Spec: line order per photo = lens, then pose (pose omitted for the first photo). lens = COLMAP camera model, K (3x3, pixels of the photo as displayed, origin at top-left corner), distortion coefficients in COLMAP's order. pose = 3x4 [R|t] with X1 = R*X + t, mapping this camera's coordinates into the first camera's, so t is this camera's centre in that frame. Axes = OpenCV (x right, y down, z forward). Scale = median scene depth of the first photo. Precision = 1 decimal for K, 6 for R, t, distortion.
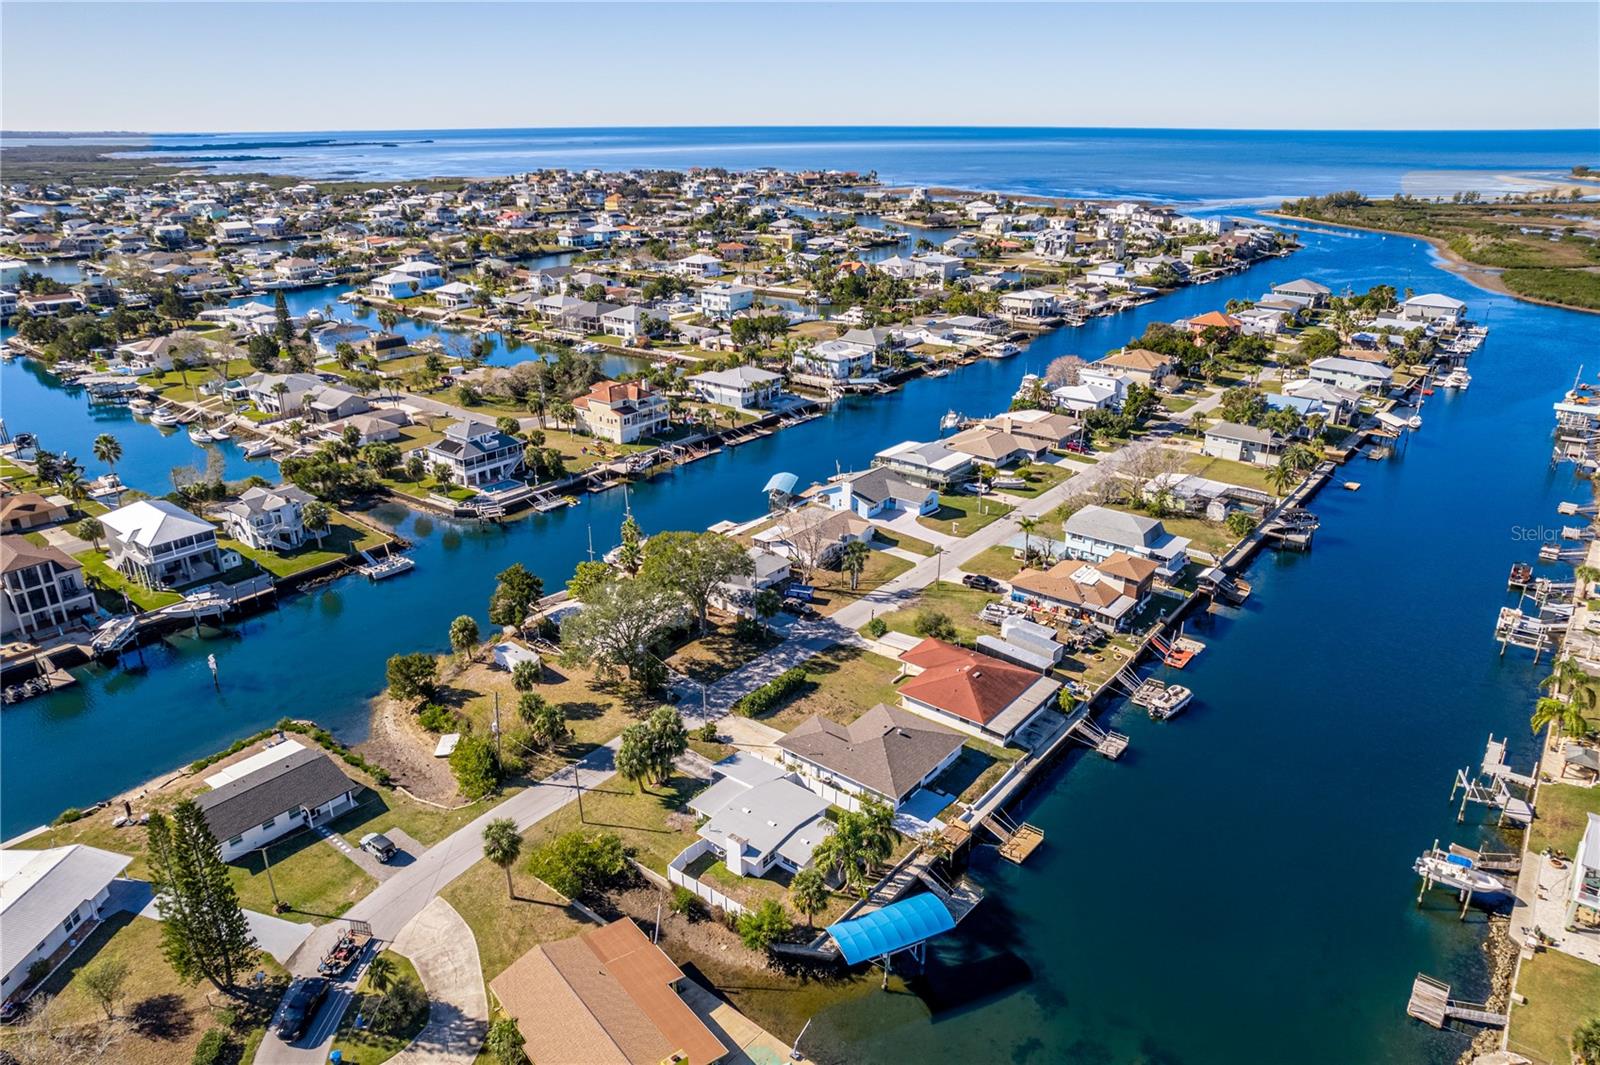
lens RADIAL K [[1048.0, 0, 796.5], [0, 1048.0, 513.5], [0, 0, 1]] dist [-0.075067, 0.067703]
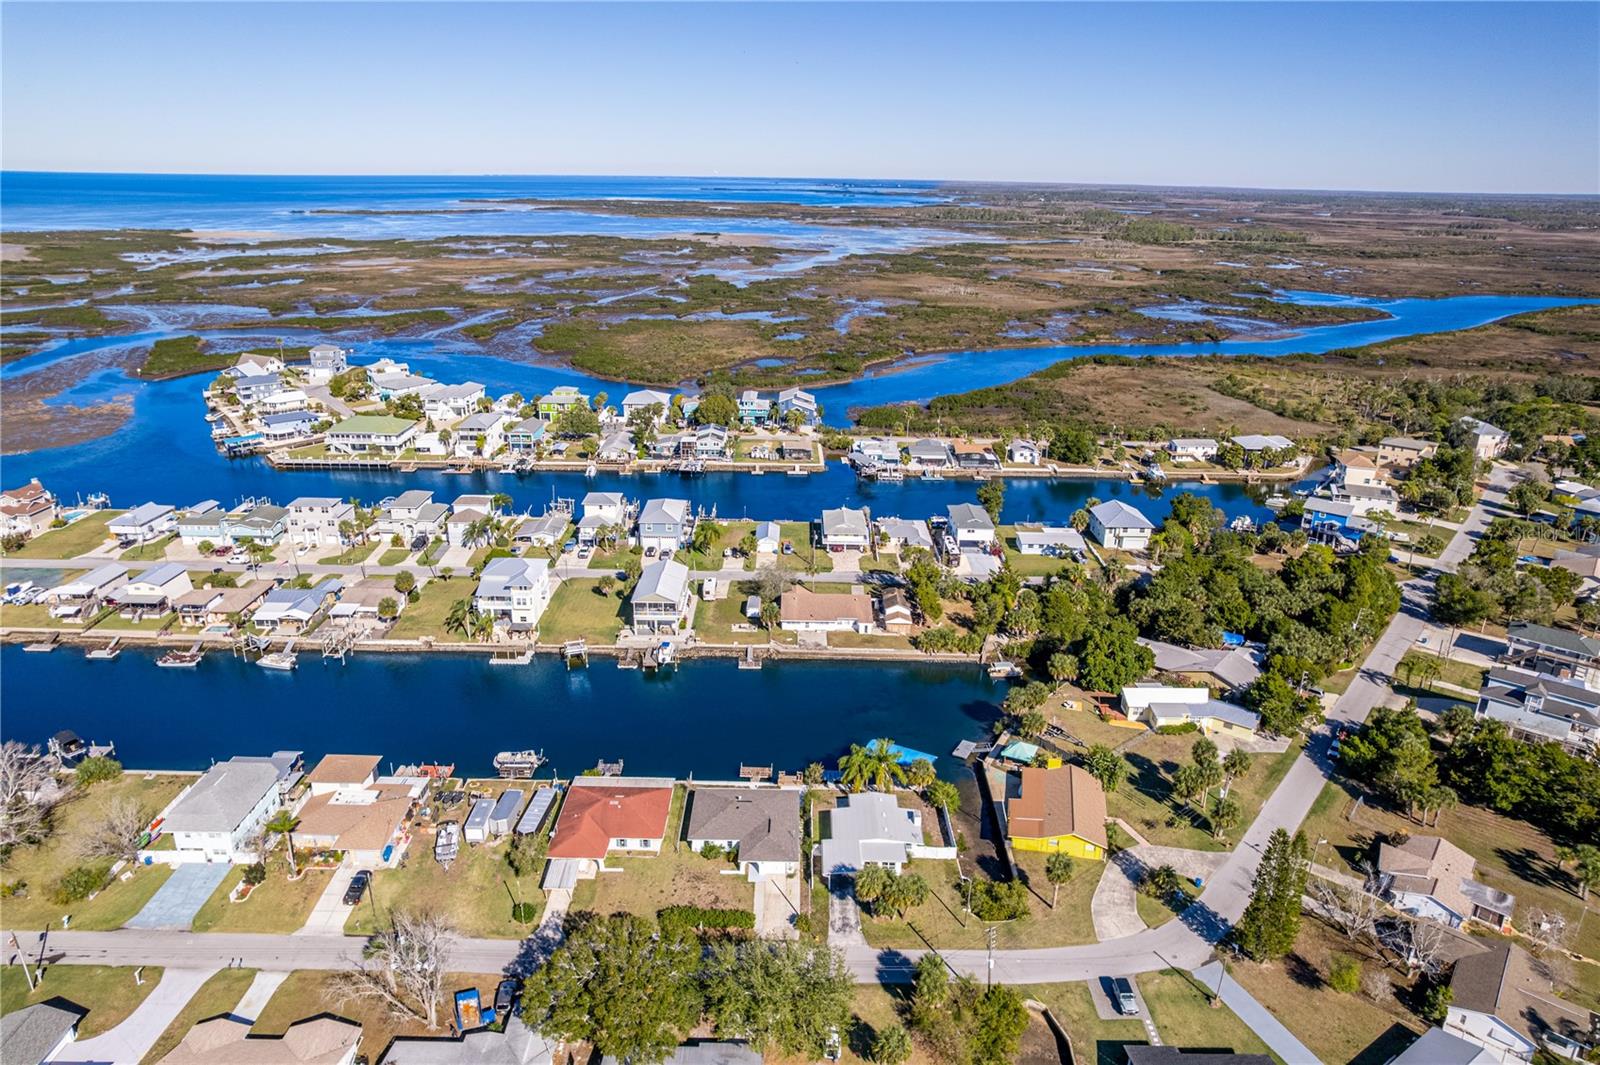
lens RADIAL K [[1028.9, 0, 795.8], [0, 1028.9, 519.3], [0, 0, 1]] dist [-0.077615, 0.070572]
pose [[-0.622443, -0.259195, 0.738500, -0.438992], [0.263573, 0.819038, 0.509613, -0.387079], [-0.736949, 0.511854, -0.441488, 0.758291]]
